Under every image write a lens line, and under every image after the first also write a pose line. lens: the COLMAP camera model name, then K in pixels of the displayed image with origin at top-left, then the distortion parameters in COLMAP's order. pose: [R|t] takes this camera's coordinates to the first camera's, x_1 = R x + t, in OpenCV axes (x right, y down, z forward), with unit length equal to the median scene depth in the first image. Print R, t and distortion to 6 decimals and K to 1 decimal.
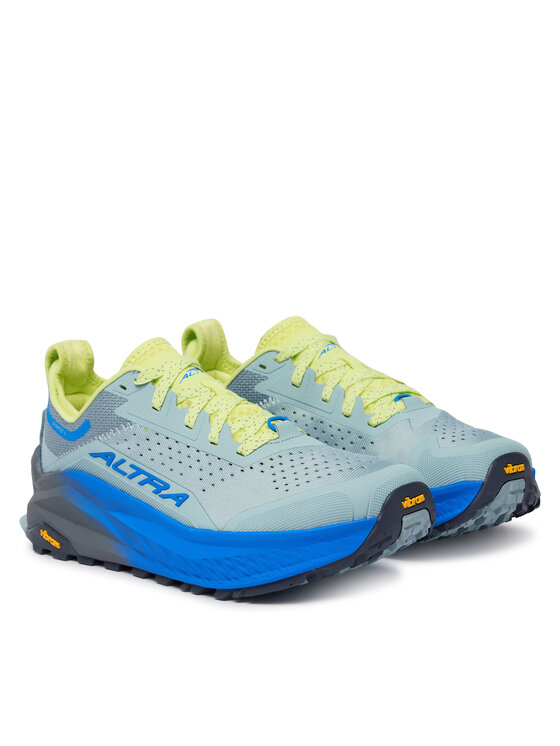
lens RADIAL K [[2193.0, 0, 280.0], [0, 2193.0, 373.0], [0, 0, 1]] dist [-0.315810, -0.484508]
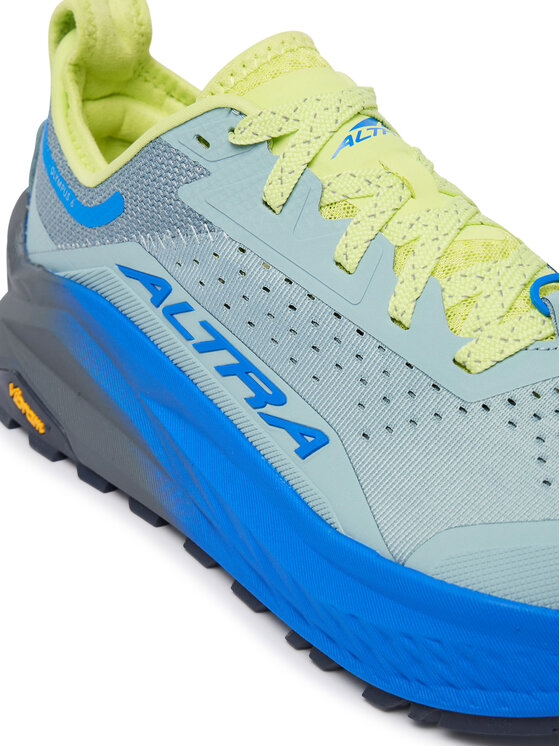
lens RADIAL K [[1980.3, 0, 280.0], [0, 1980.3, 373.0], [0, 0, 1]] dist [-0.188883, 0.285841]
pose [[0.993886, 0.109021, -0.017455, -0.044224], [-0.100401, 0.958196, 0.267918, -0.057927], [0.045933, -0.264527, 0.963284, 0.606000]]
